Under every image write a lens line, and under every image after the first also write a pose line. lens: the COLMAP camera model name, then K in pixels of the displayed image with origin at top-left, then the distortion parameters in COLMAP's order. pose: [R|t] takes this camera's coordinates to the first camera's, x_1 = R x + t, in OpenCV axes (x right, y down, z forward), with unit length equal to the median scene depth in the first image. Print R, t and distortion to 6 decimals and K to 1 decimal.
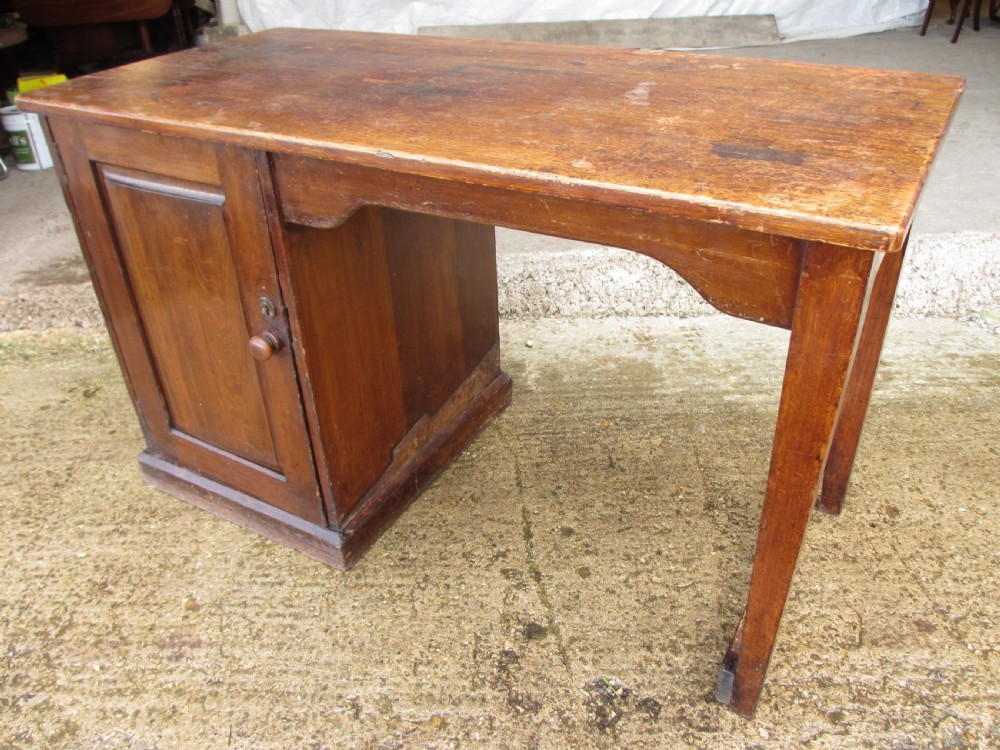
lens RADIAL K [[831.5, 0, 498.7], [0, 831.5, 391.1], [0, 0, 1]] dist [-0.047093, 0.008396]
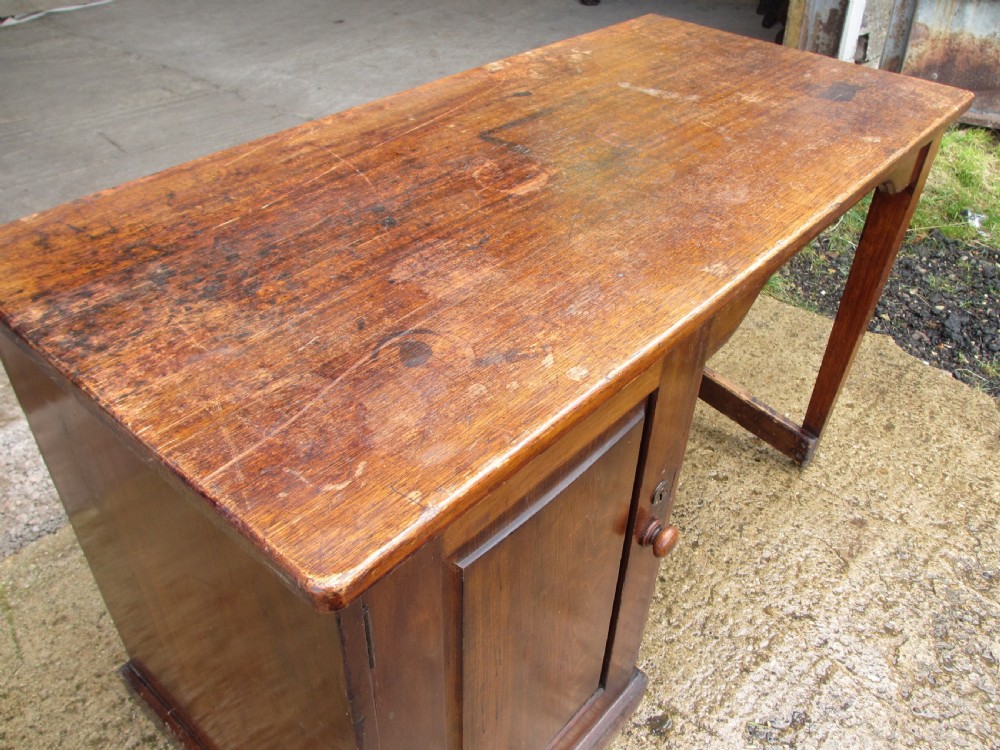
lens RADIAL K [[827.6, 0, 501.1], [0, 827.6, 386.7], [0, 0, 1]] dist [-0.032154, -0.002703]
pose [[0.707628, -0.391776, 0.588025, -0.466363], [0.340016, 0.918322, 0.202664, -0.306358], [-0.619396, 0.056527, 0.783041, 0.332548]]
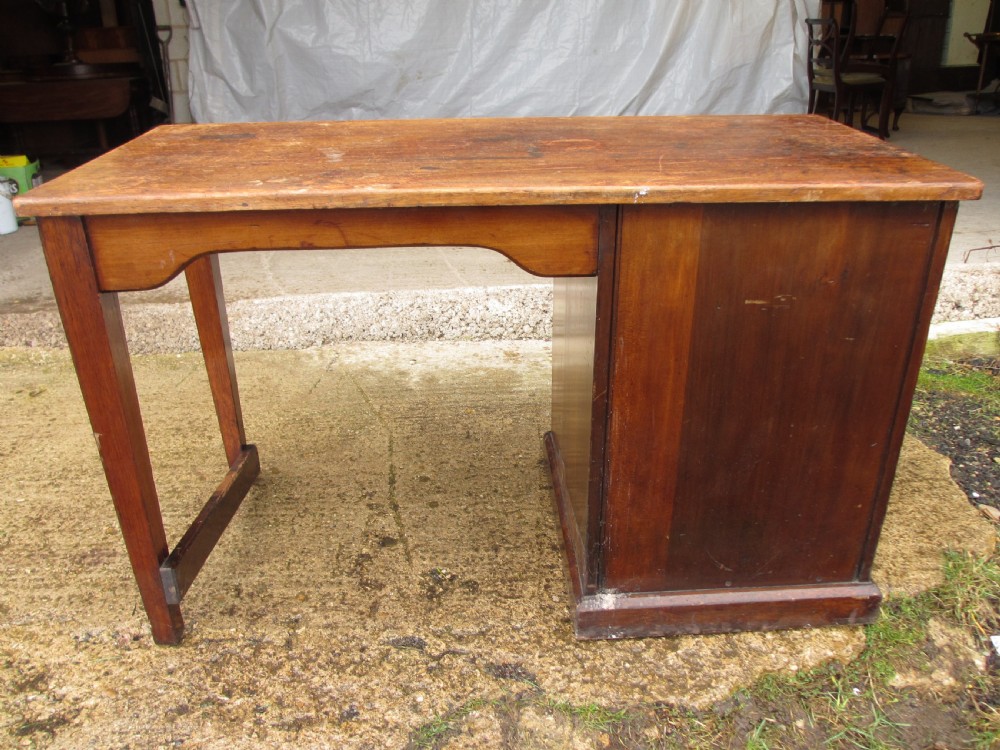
lens RADIAL K [[851.6, 0, 497.0], [0, 851.6, 352.2], [0, 0, 1]] dist [-0.060286, 0.026852]
pose [[0.998499, 0.003822, 0.054638, 0.130459], [0.005872, 0.984343, -0.176167, 0.223778], [-0.054456, 0.176224, 0.982843, -0.303189]]
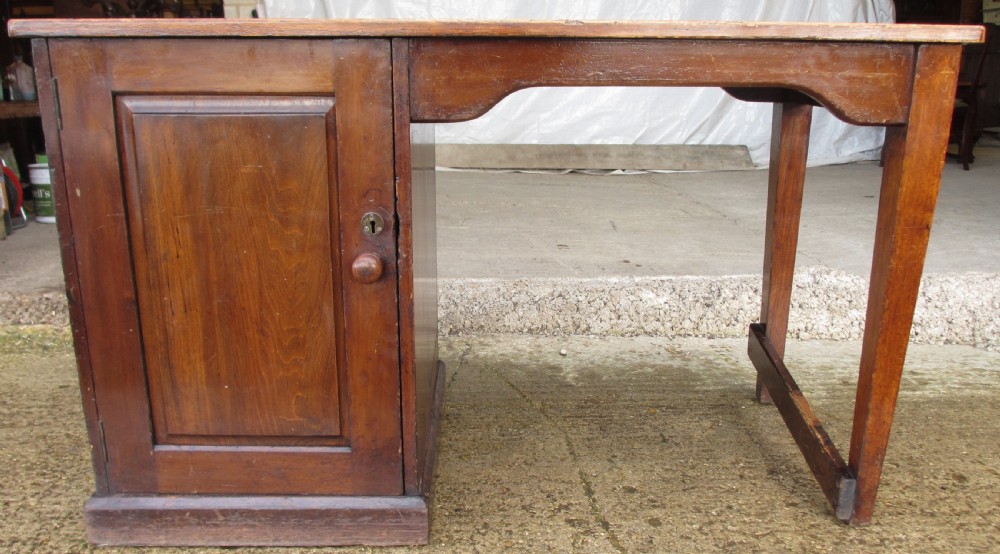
lens RADIAL K [[843.6, 0, 500.0], [0, 843.6, 277.0], [0, 0, 1]] dist [-0.054868, 0.019798]
pose [[0.998561, 0.038518, 0.037317, -0.120018], [-0.025103, 0.950586, -0.309445, 0.258063], [-0.047392, 0.308063, 0.950185, 0.020747]]
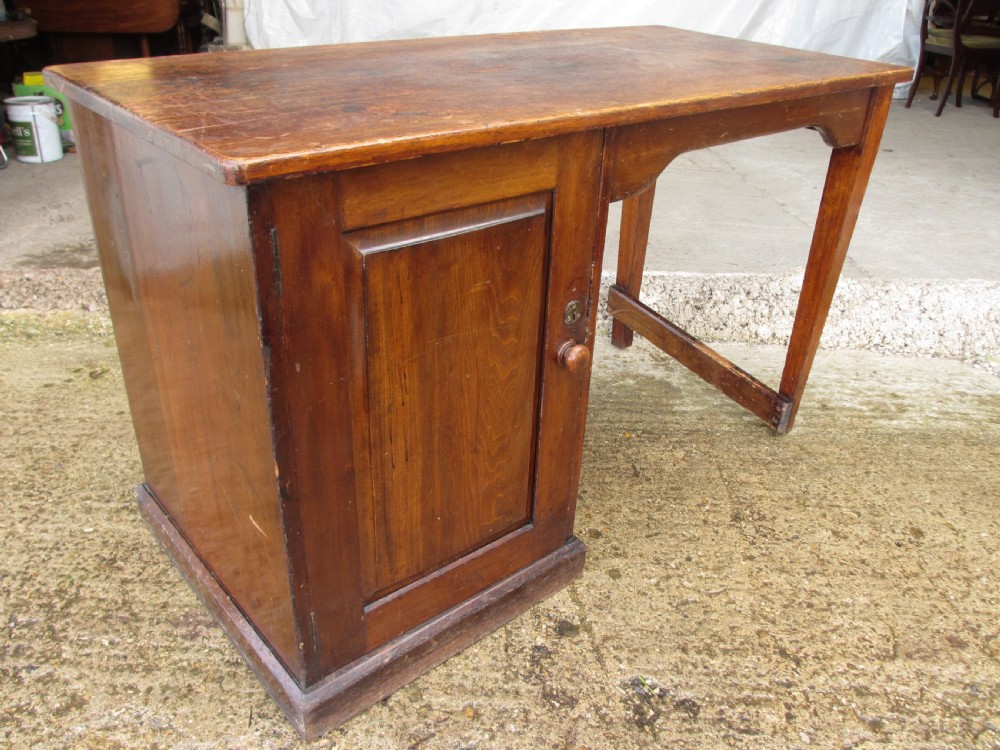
lens RADIAL K [[831.5, 0, 498.7], [0, 831.5, 391.1], [0, 0, 1]] dist [-0.047093, 0.008396]
pose [[0.996936, 0.065131, 0.043316, -0.091614], [-0.062504, 0.996271, -0.059473, 0.071236], [-0.047028, 0.056584, 0.997290, 0.016102]]
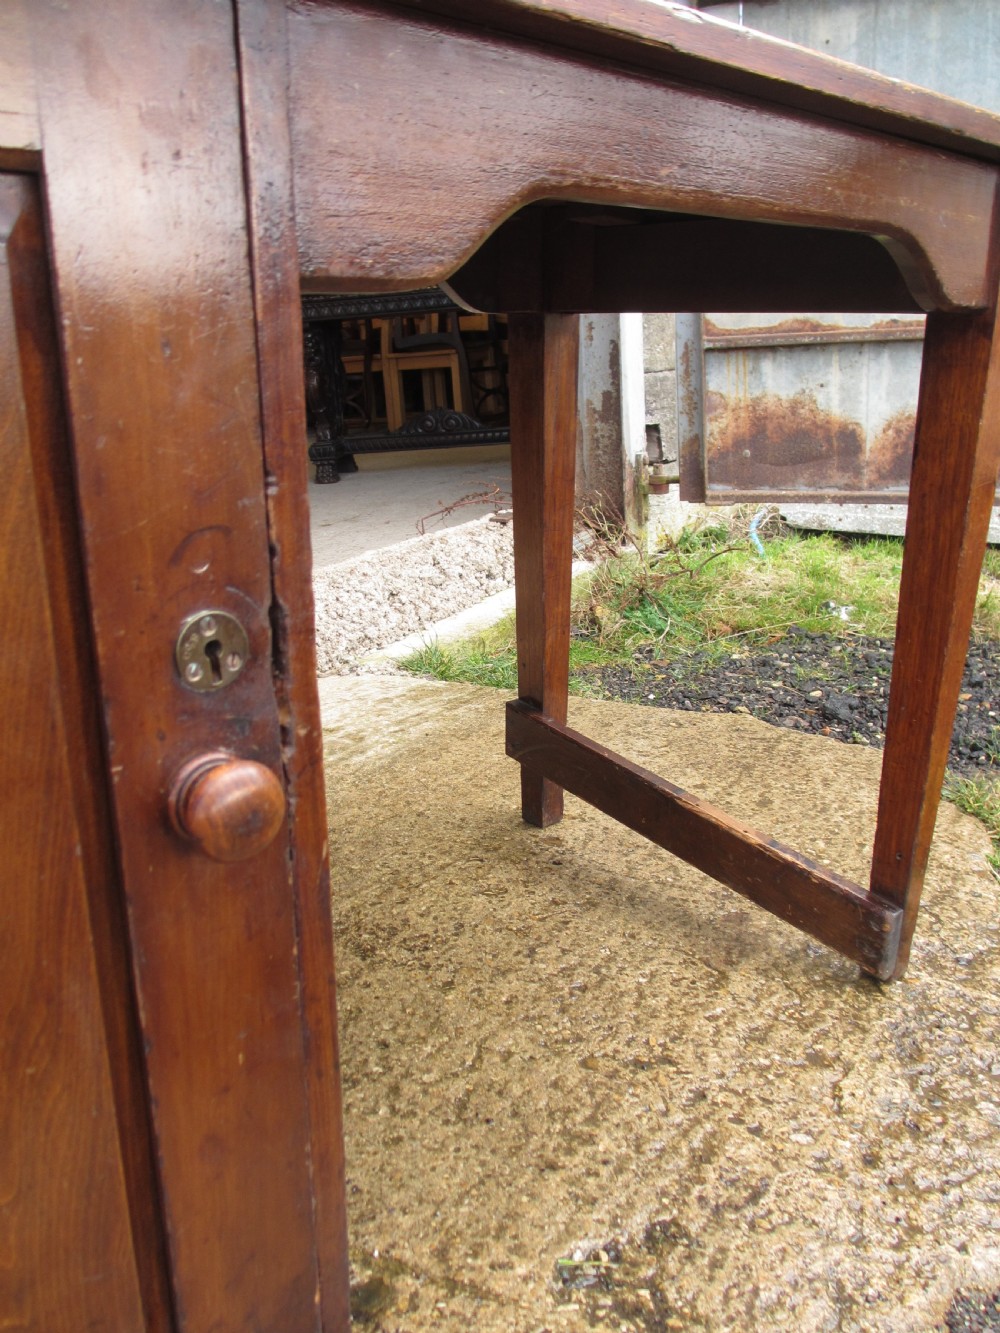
lens RADIAL K [[1110.4, 0, 487.9], [0, 1110.4, 668.5], [0, 0, 1]] dist [-0.056829, 0.016571]
pose [[0.554221, -0.208825, 0.805749, -0.288145], [0.445155, 0.892313, -0.074932, 0.068687], [-0.703333, 0.400212, 0.587498, 0.475064]]
